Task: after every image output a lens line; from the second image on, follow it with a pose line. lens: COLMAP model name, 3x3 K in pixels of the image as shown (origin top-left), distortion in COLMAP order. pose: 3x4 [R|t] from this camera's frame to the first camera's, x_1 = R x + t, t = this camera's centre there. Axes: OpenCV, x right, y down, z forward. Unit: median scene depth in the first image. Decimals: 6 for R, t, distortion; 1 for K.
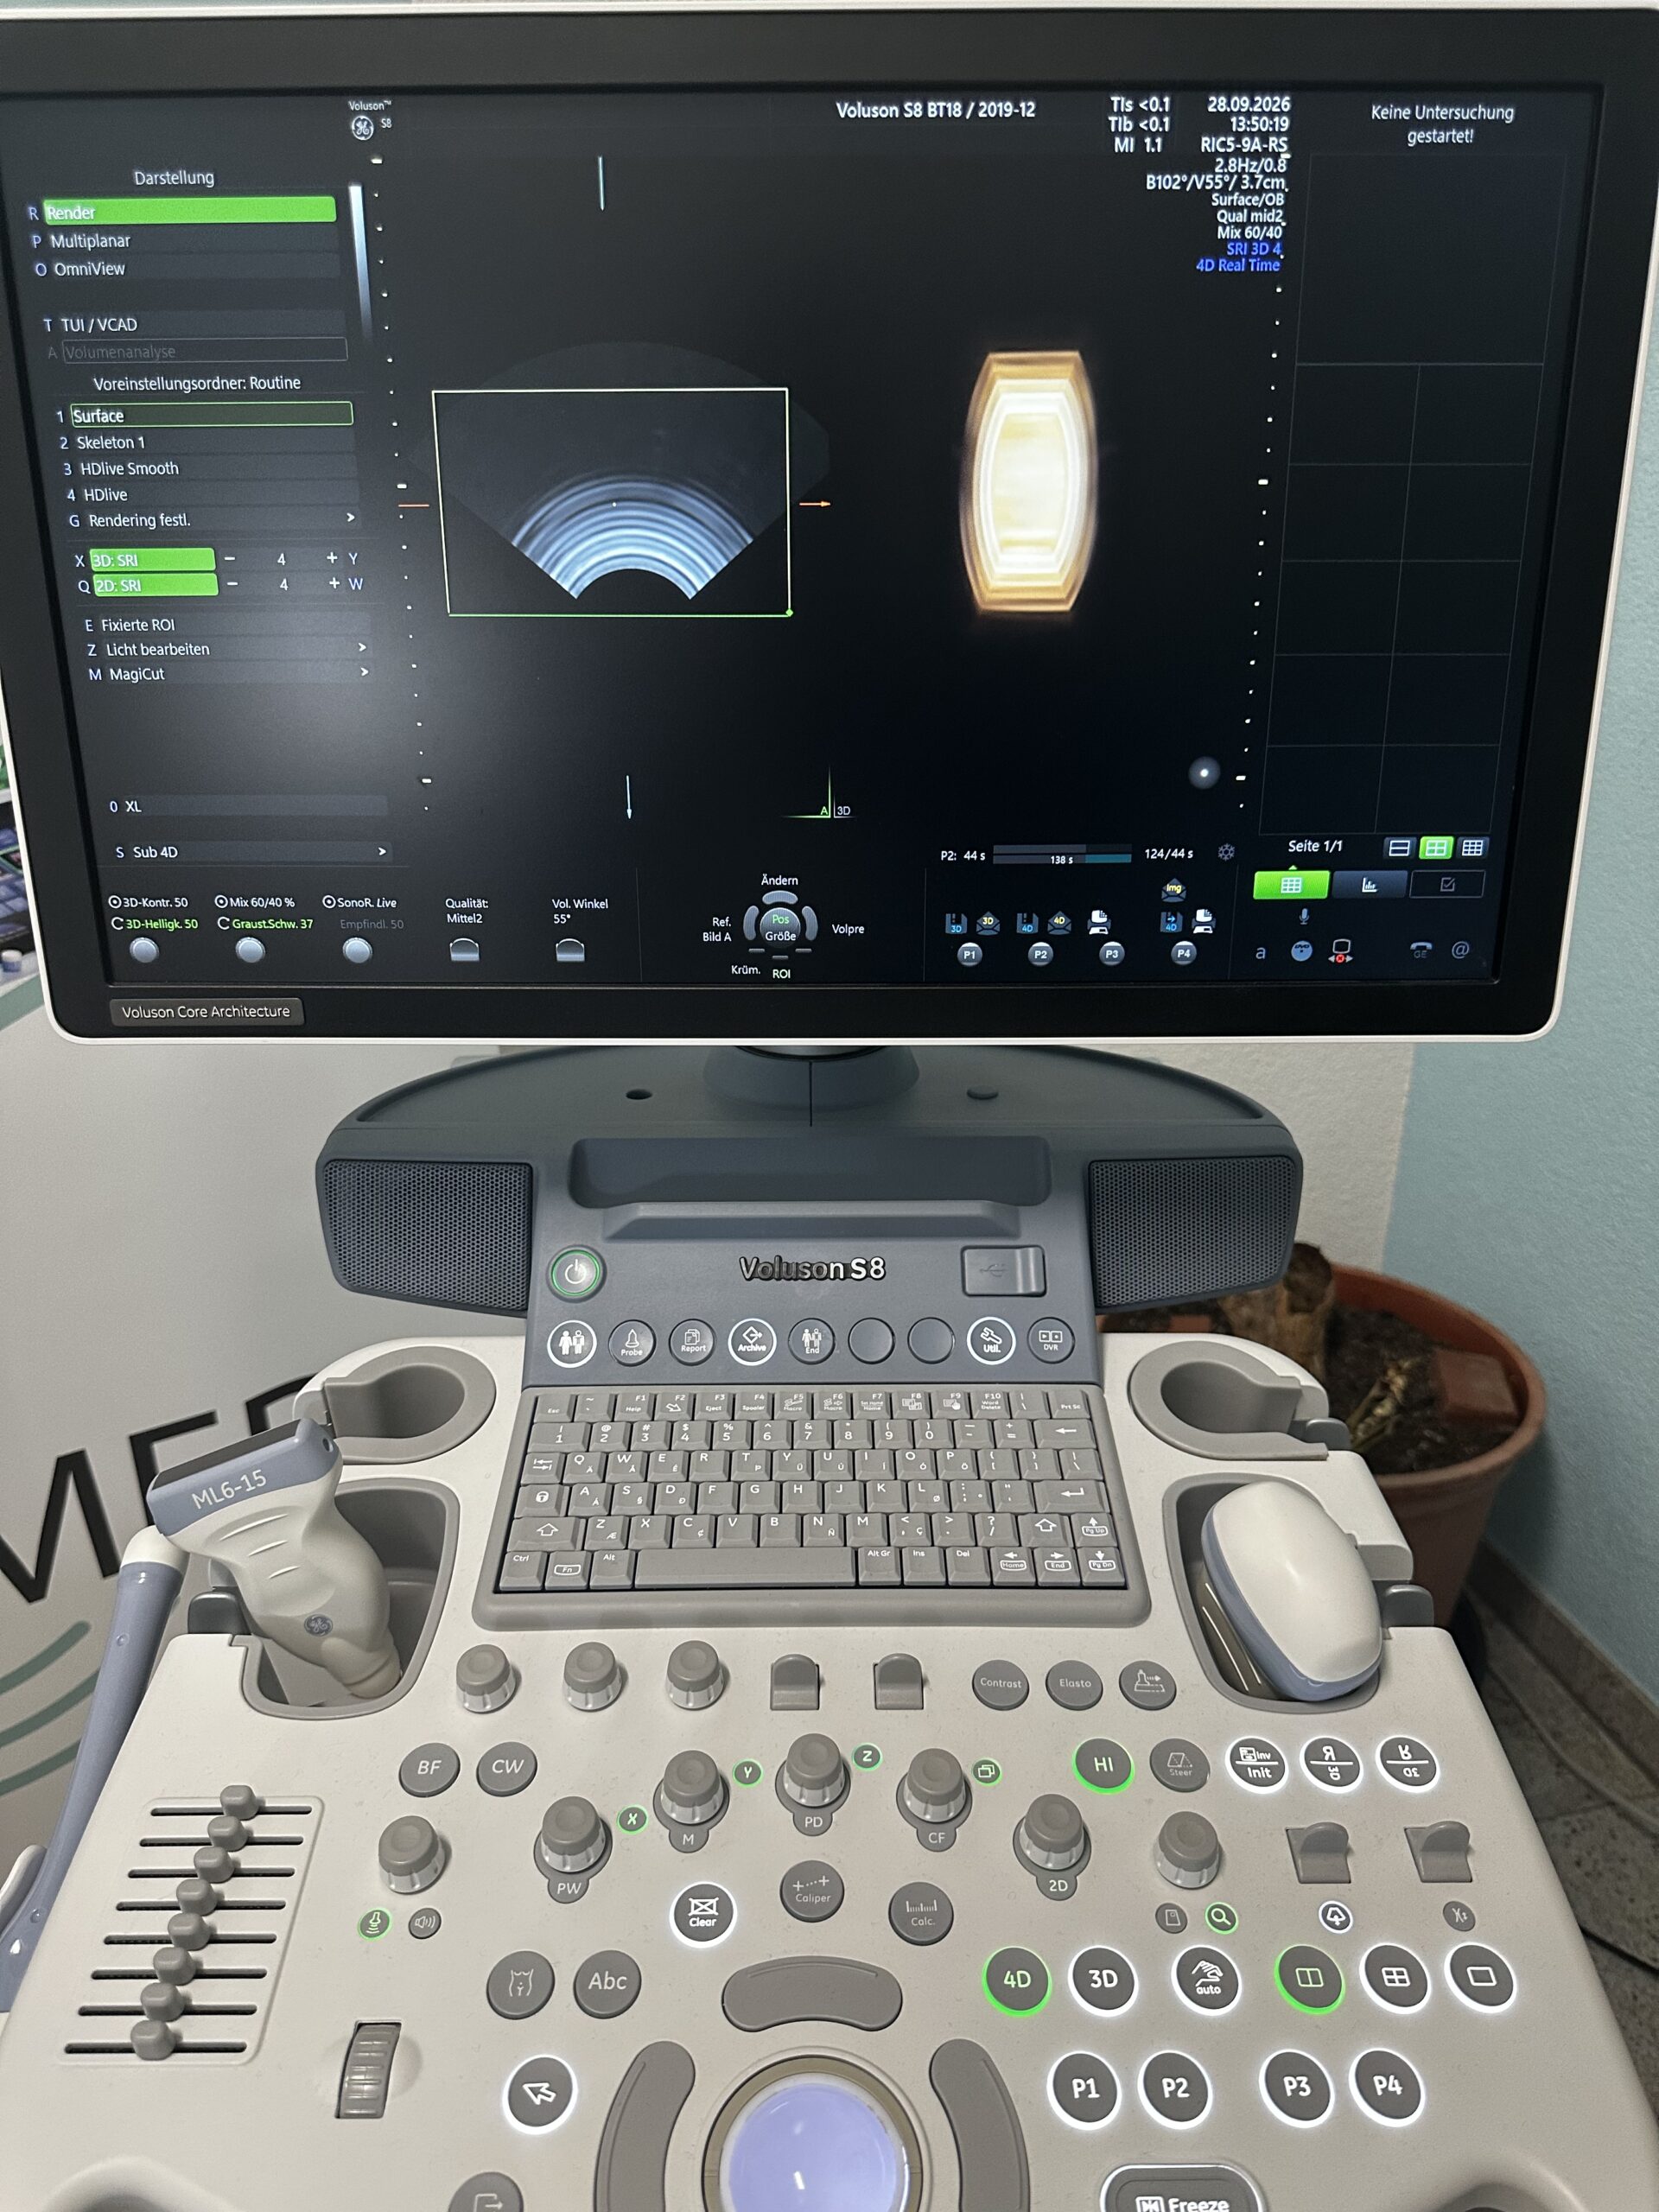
lens RADIAL K [[1560.3, 0, 829.5], [0, 1560.3, 1106.0], [0, 0, 1]] dist [0.025537, -0.038090]
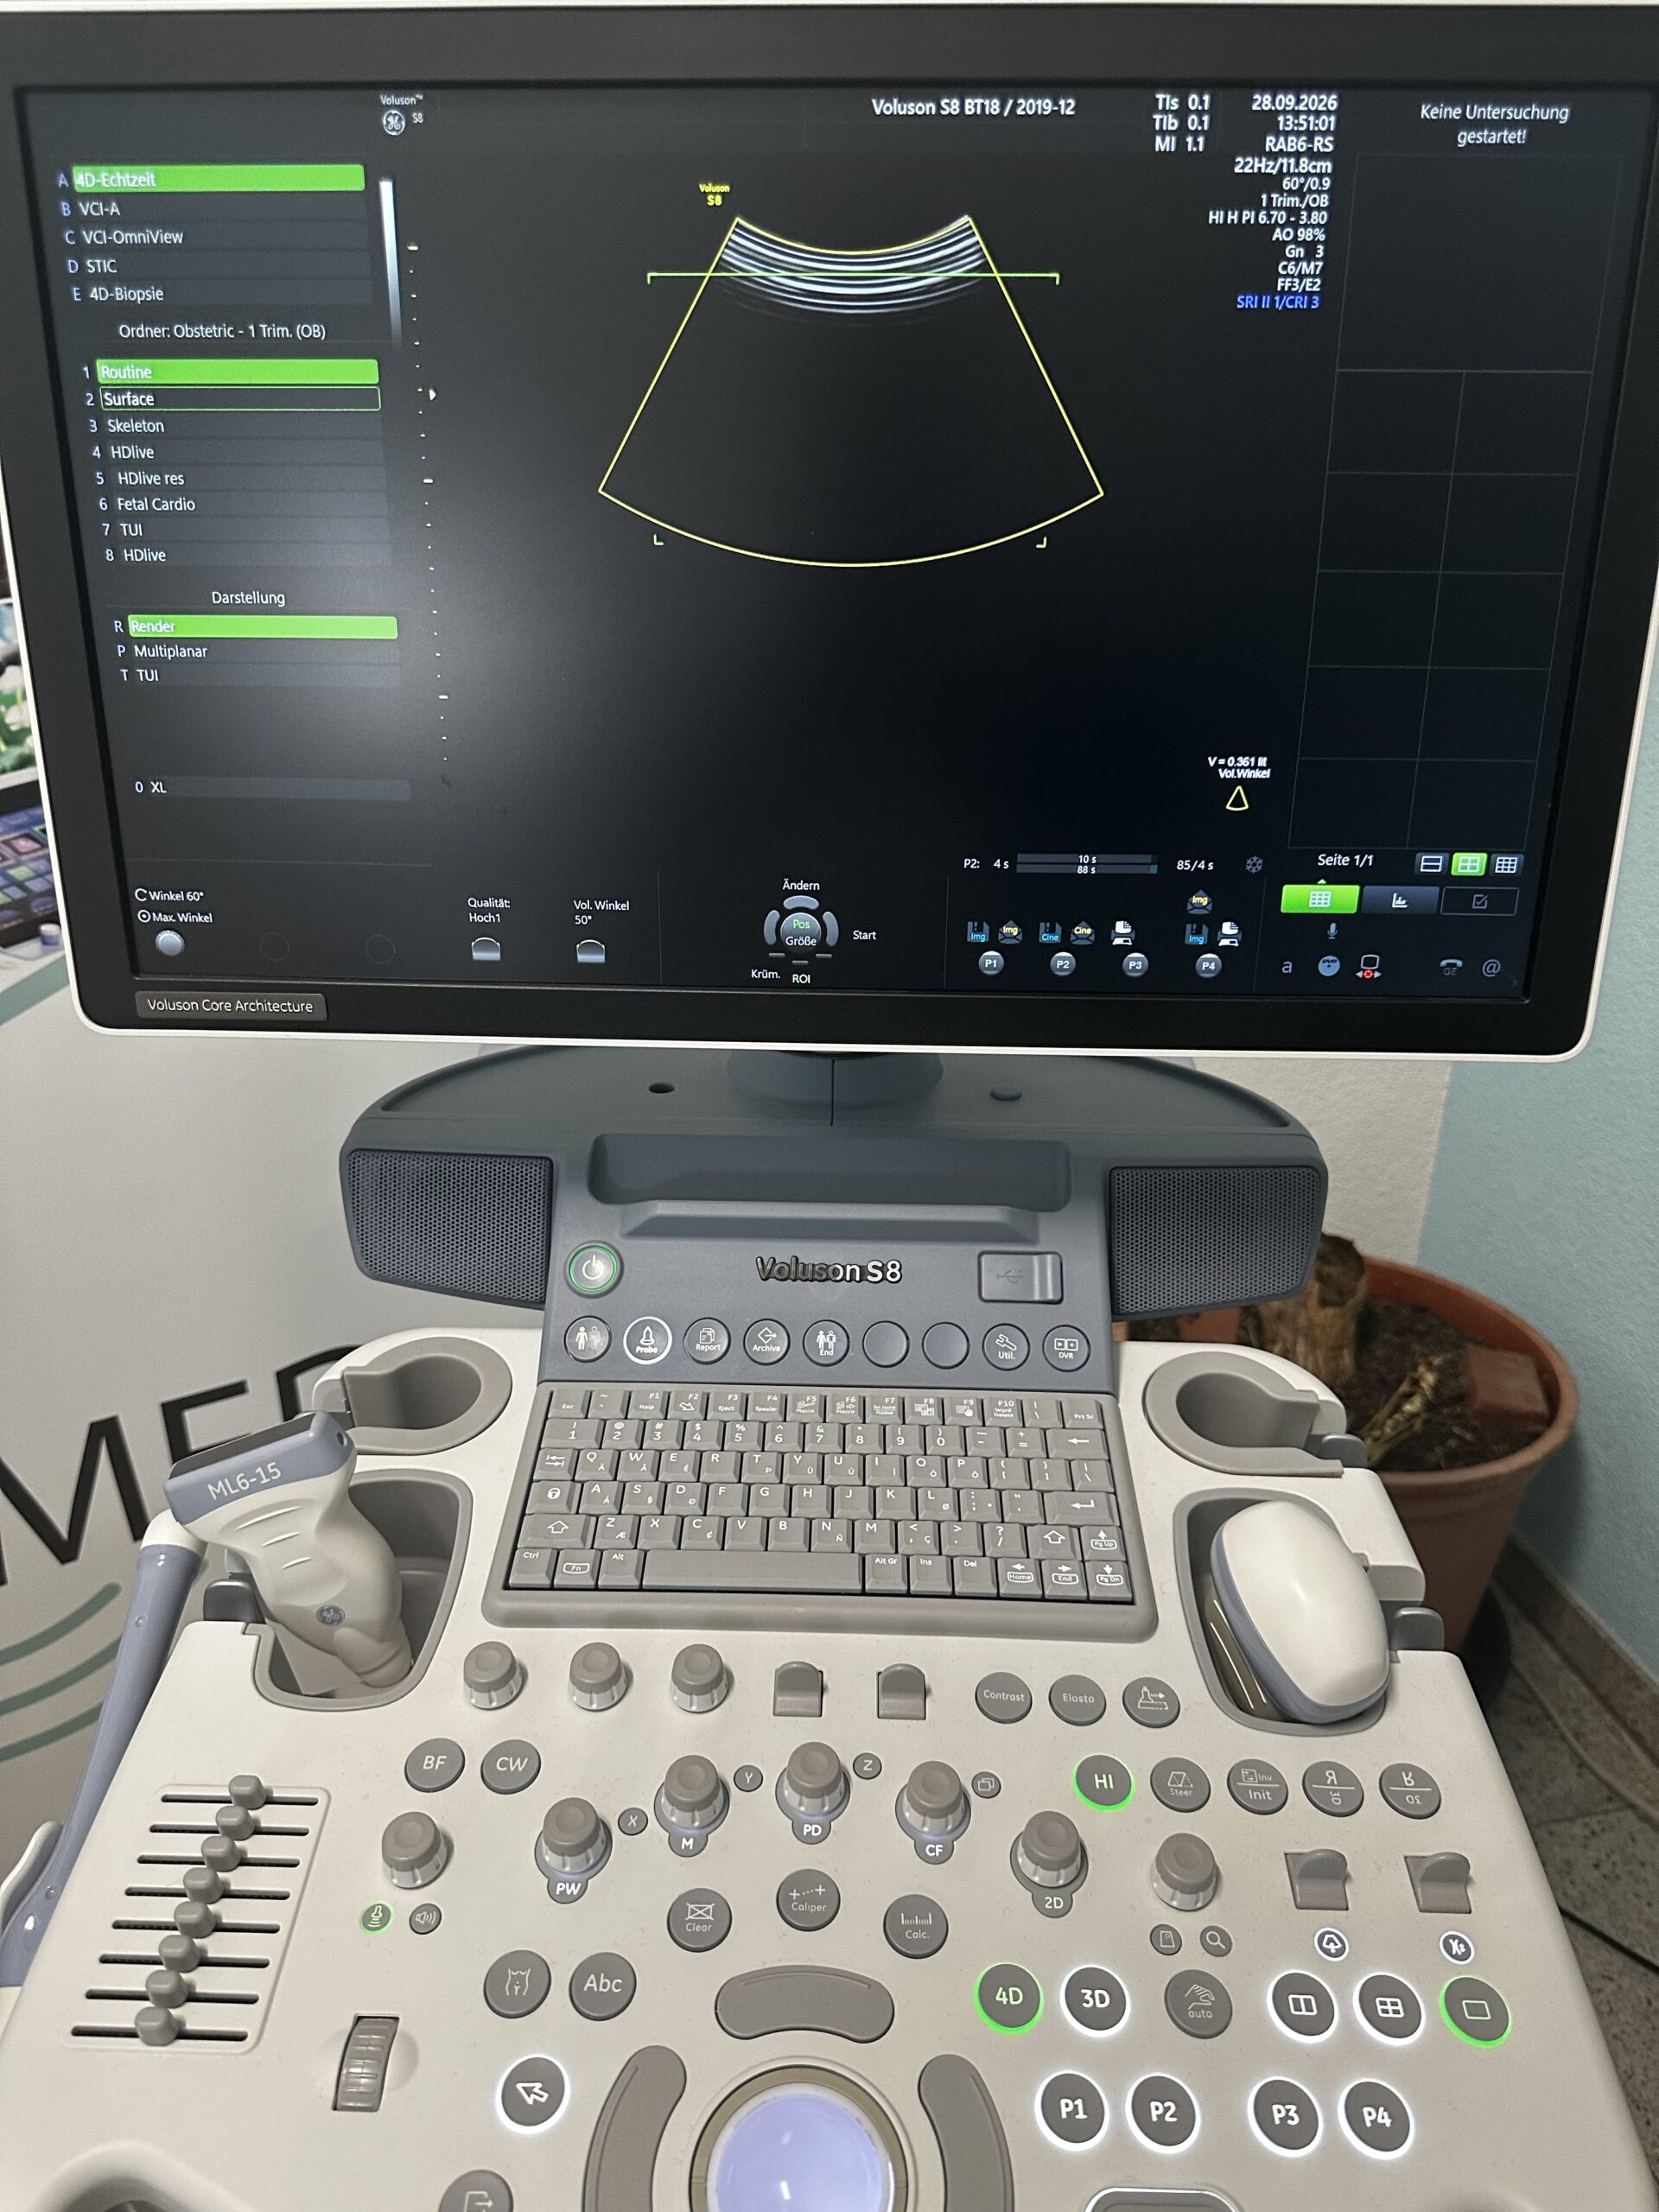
lens RADIAL K [[1561.6, 0, 826.4], [0, 1561.6, 1105.0], [0, 0, 1]] dist [0.021650, -0.032839]
pose [[0.999409, 0.021525, -0.026806, 0.014216], [-0.020985, 0.999574, 0.020270, -0.025796], [0.027231, -0.019695, 0.999435, 0.003550]]
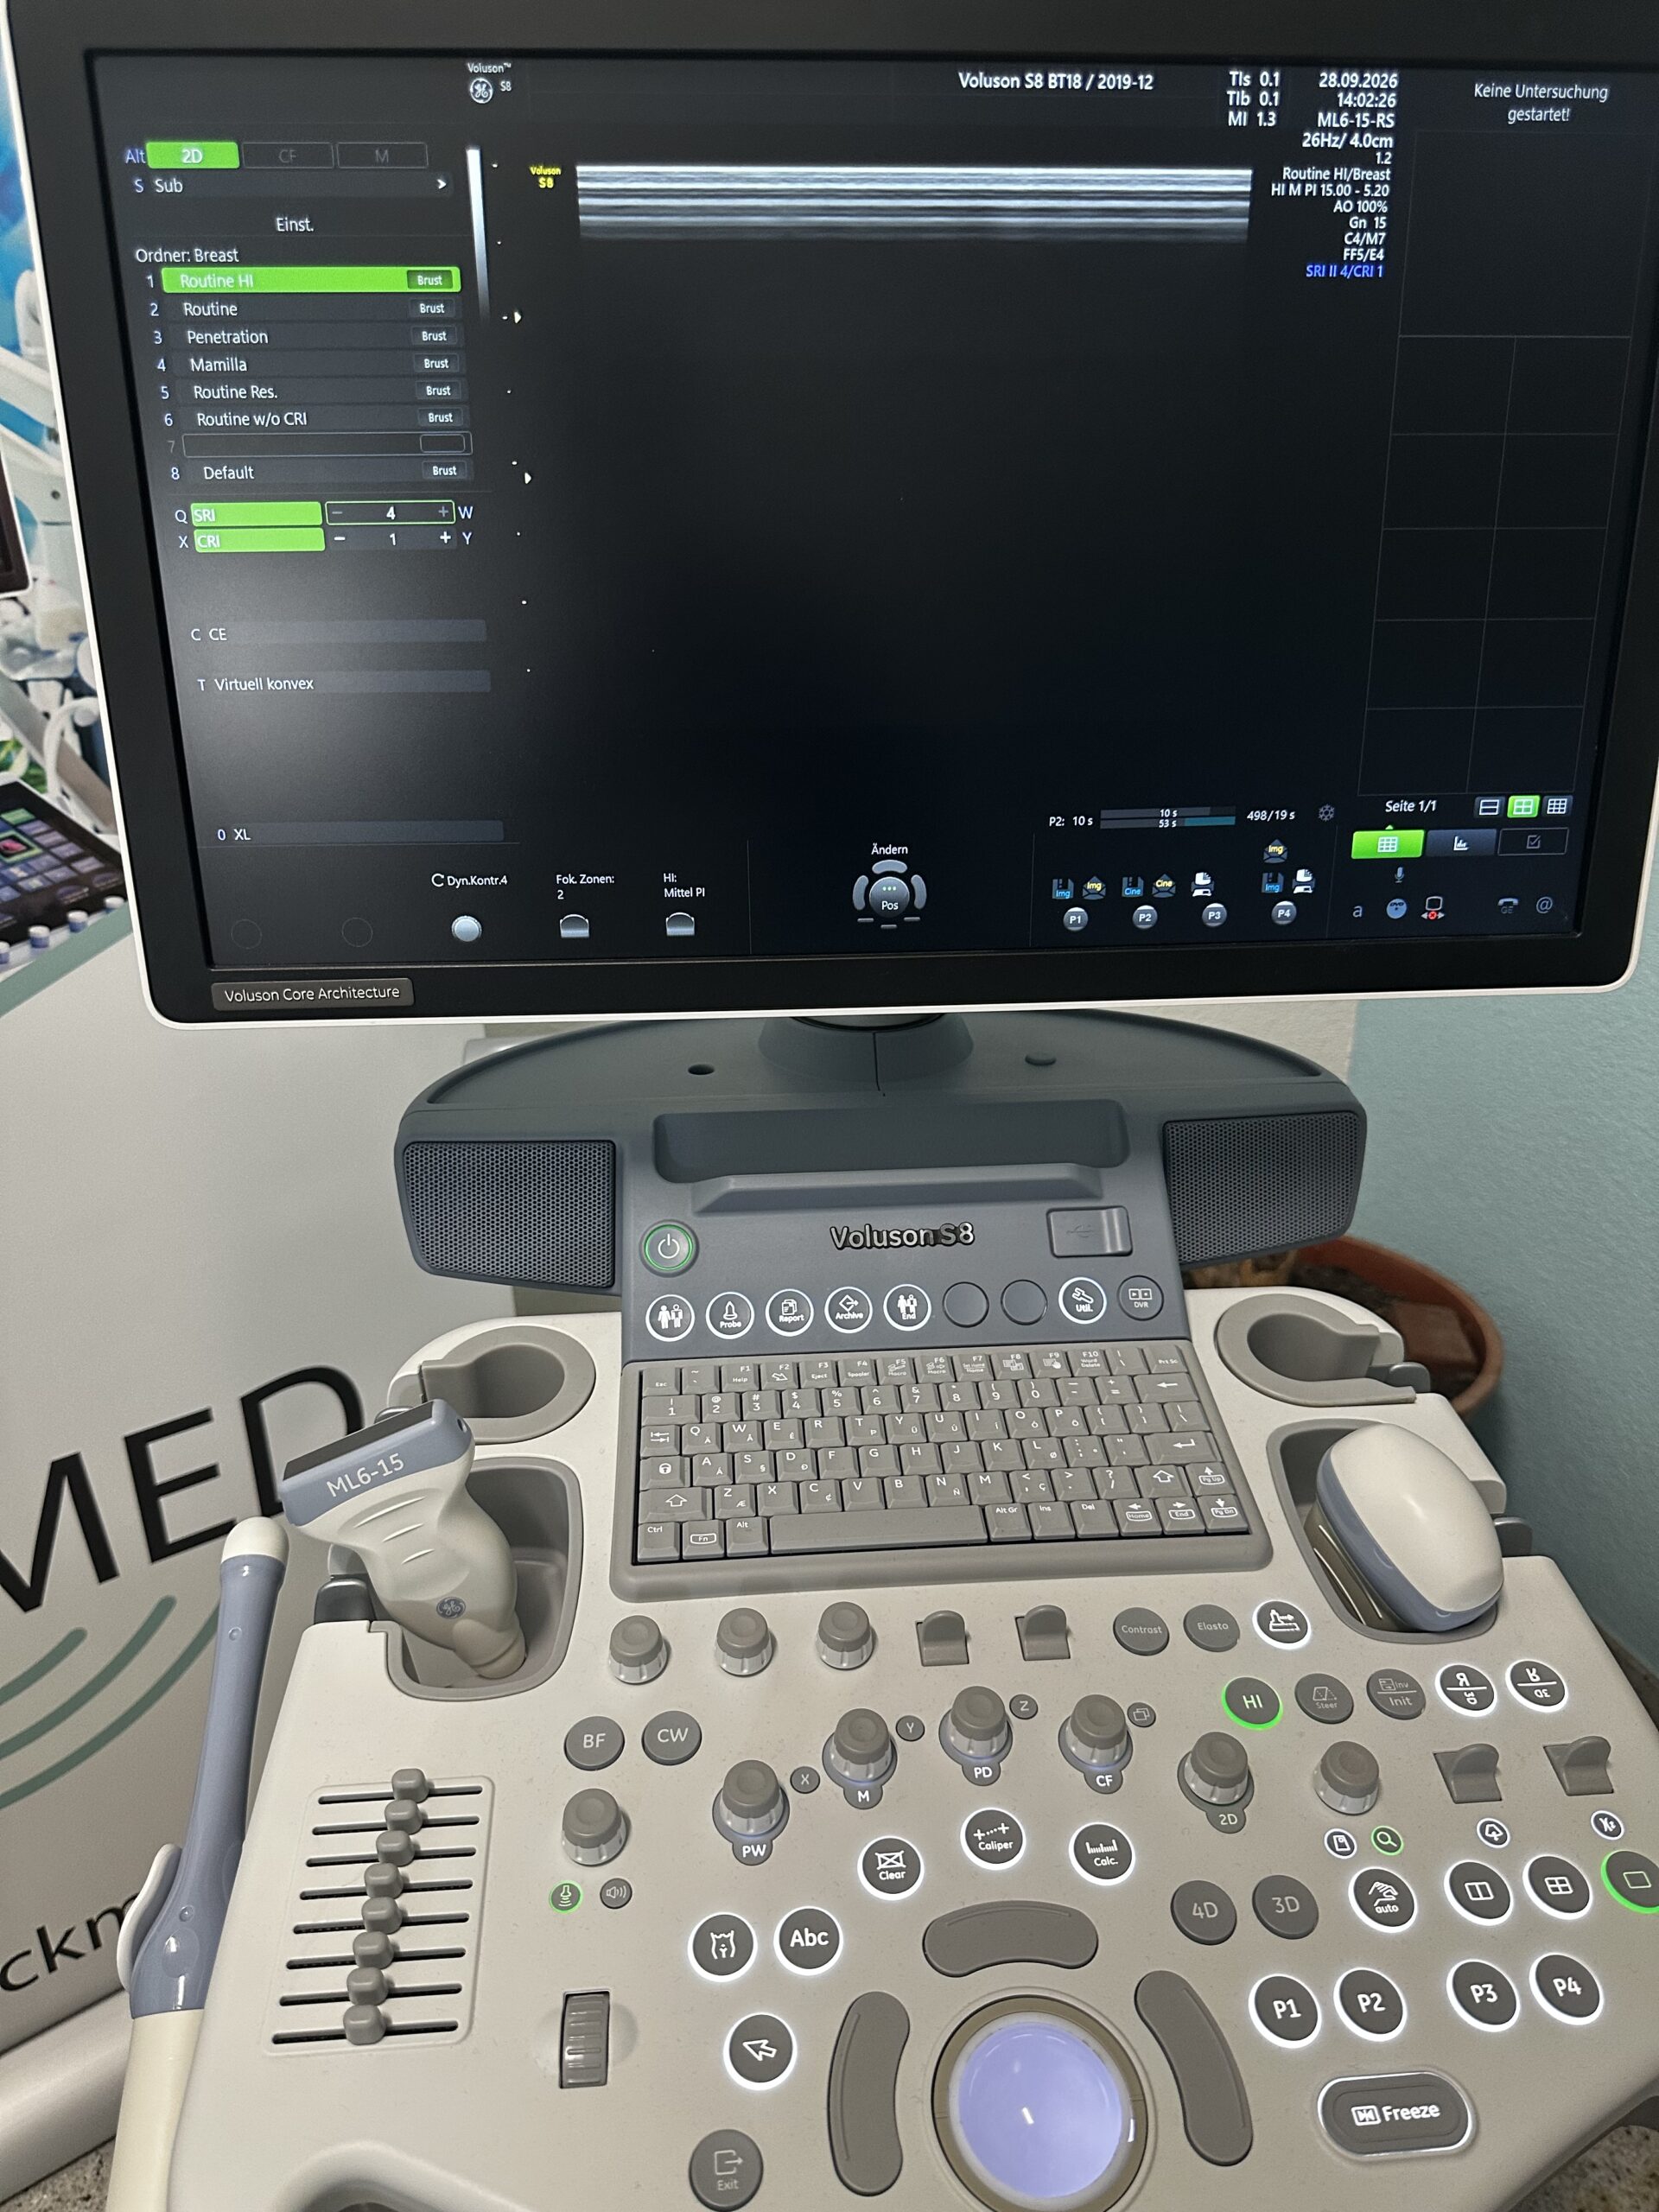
lens RADIAL K [[1561.6, 0, 826.4], [0, 1561.6, 1105.0], [0, 0, 1]] dist [0.021650, -0.032839]
pose [[0.997419, -0.028386, 0.065945, -0.148578], [0.027595, 0.999536, 0.012874, 0.006427], [-0.066280, -0.011021, 0.997740, -0.004895]]
